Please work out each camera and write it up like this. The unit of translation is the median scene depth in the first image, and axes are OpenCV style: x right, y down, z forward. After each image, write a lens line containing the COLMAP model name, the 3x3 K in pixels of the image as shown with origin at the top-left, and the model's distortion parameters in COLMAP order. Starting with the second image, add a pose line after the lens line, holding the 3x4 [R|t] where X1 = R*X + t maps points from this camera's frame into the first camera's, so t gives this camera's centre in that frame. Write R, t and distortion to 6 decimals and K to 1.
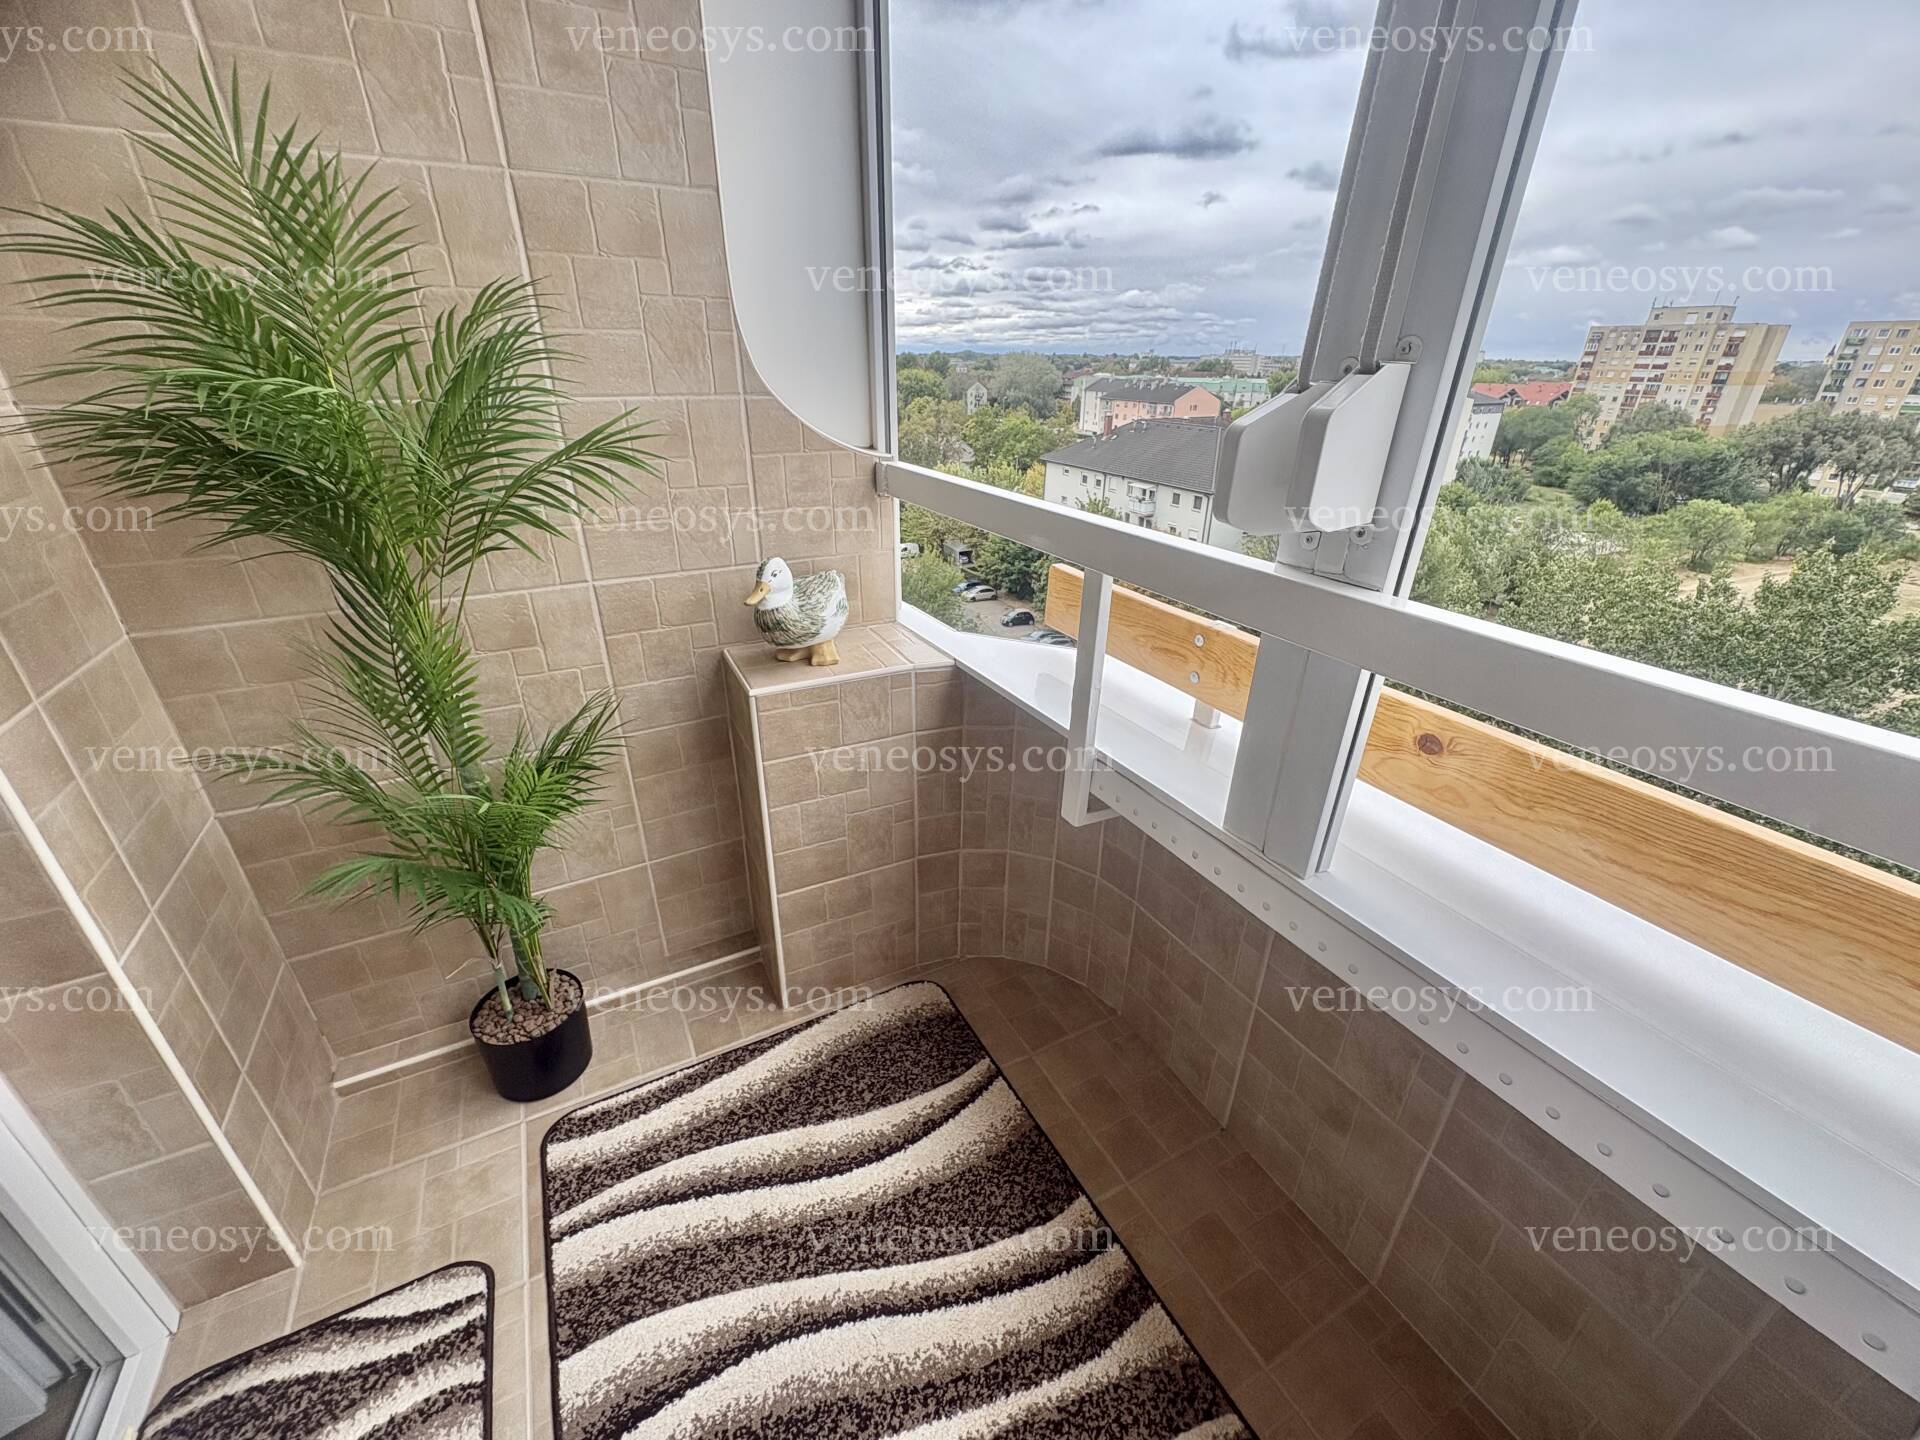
lens RADIAL K [[762.6, 0, 960.2], [0, 762.6, 719.9], [0, 0, 1]] dist [0.001237, -0.000511]
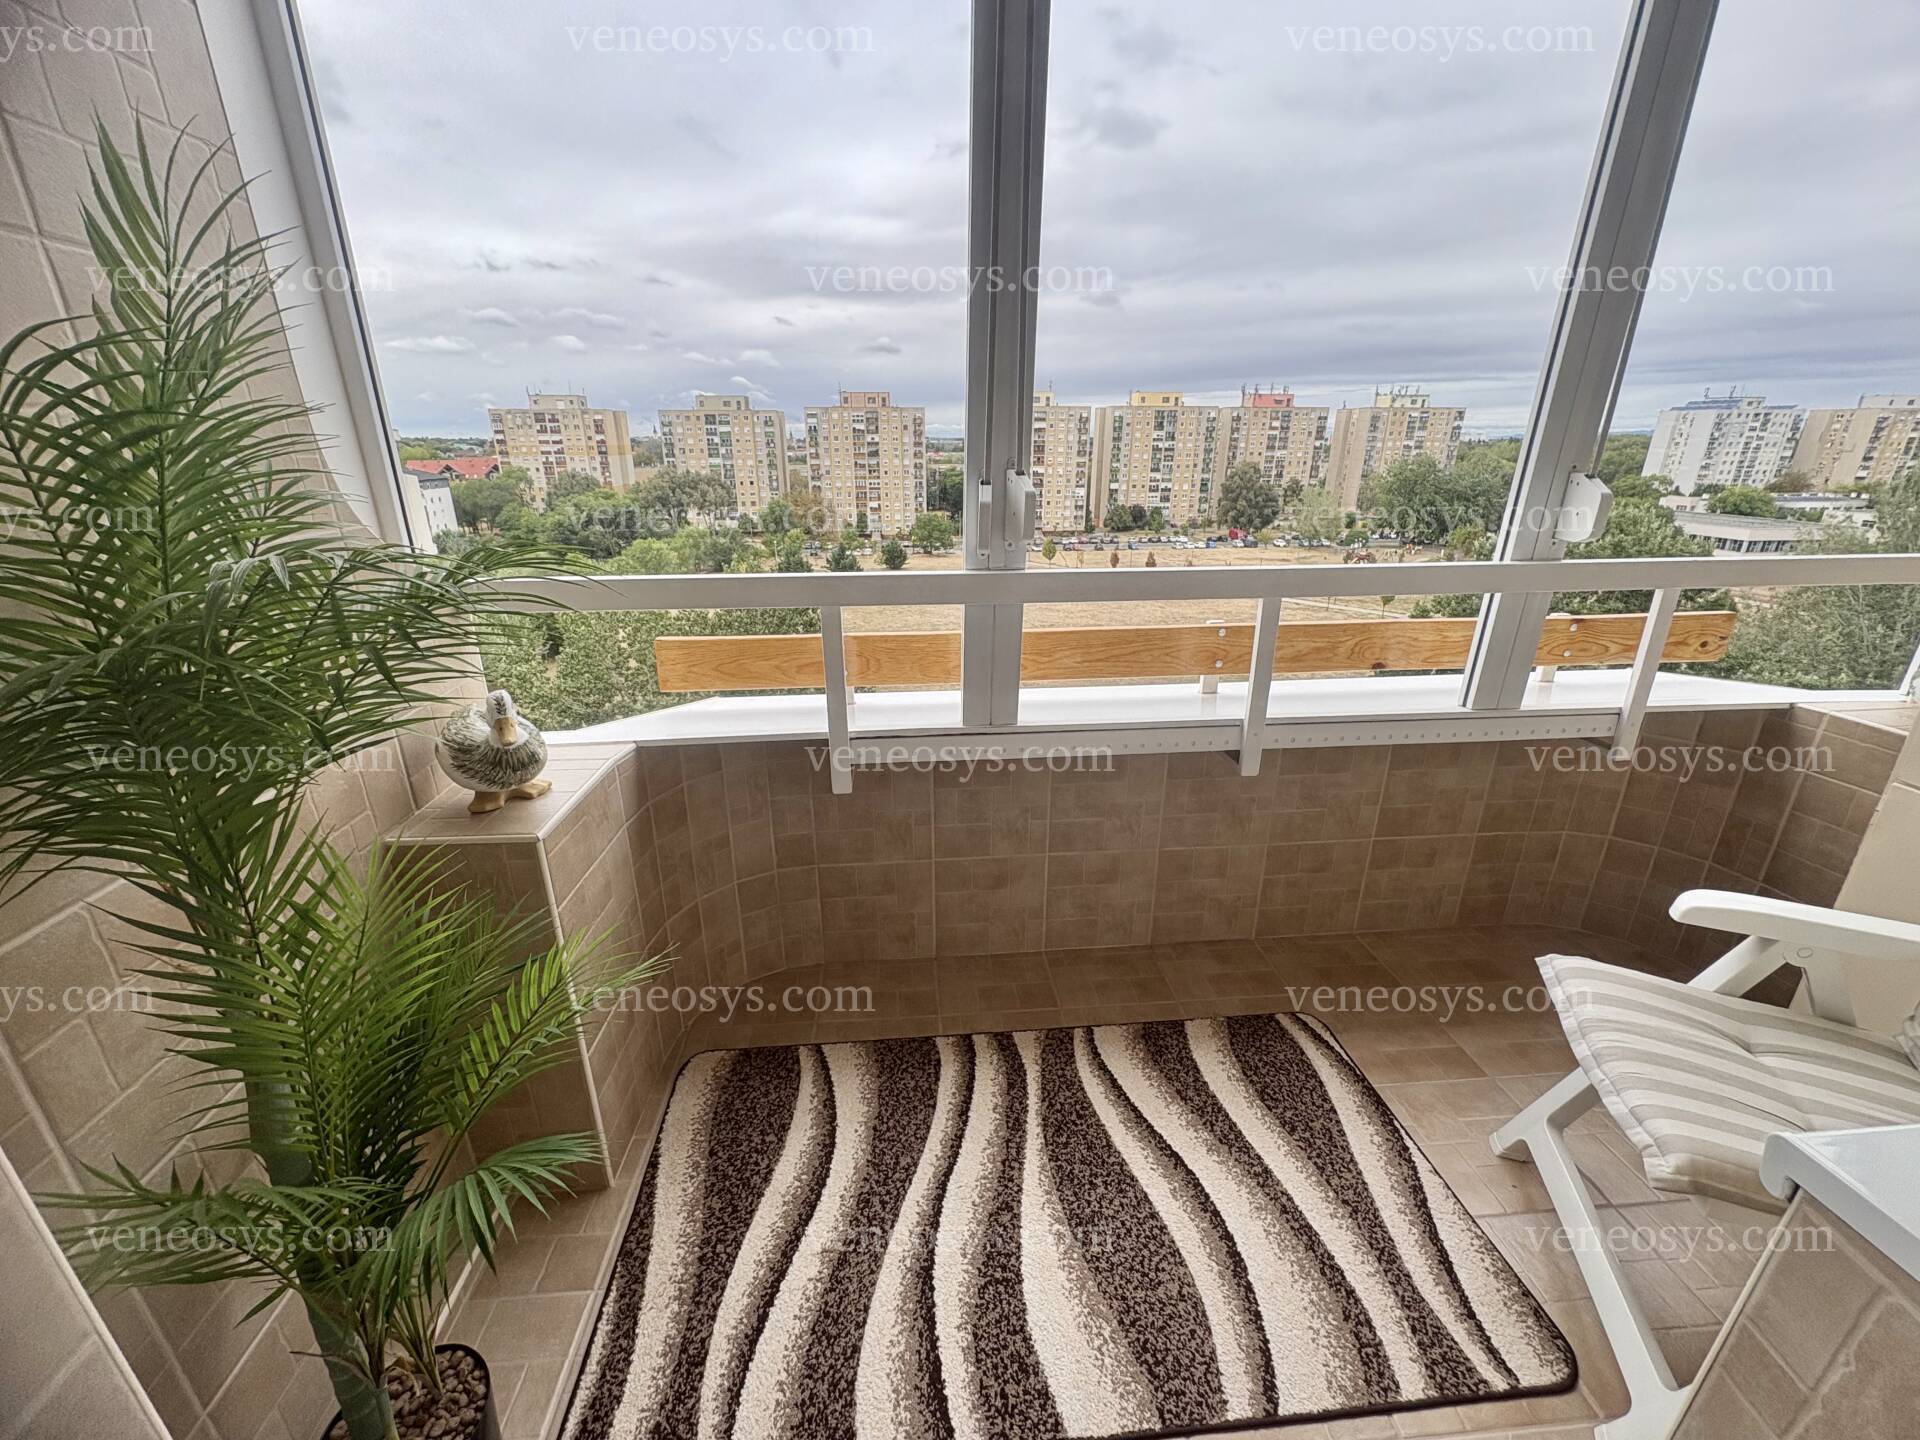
lens RADIAL K [[762.6, 0, 962.9], [0, 762.6, 720.8], [0, 0, 1]] dist [0.001237, -0.000511]
pose [[0.399238, -0.327384, 0.856405, -0.770051], [0.399317, 0.902918, 0.159012, -0.097487], [-0.825321, 0.278493, 0.491209, 0.101176]]
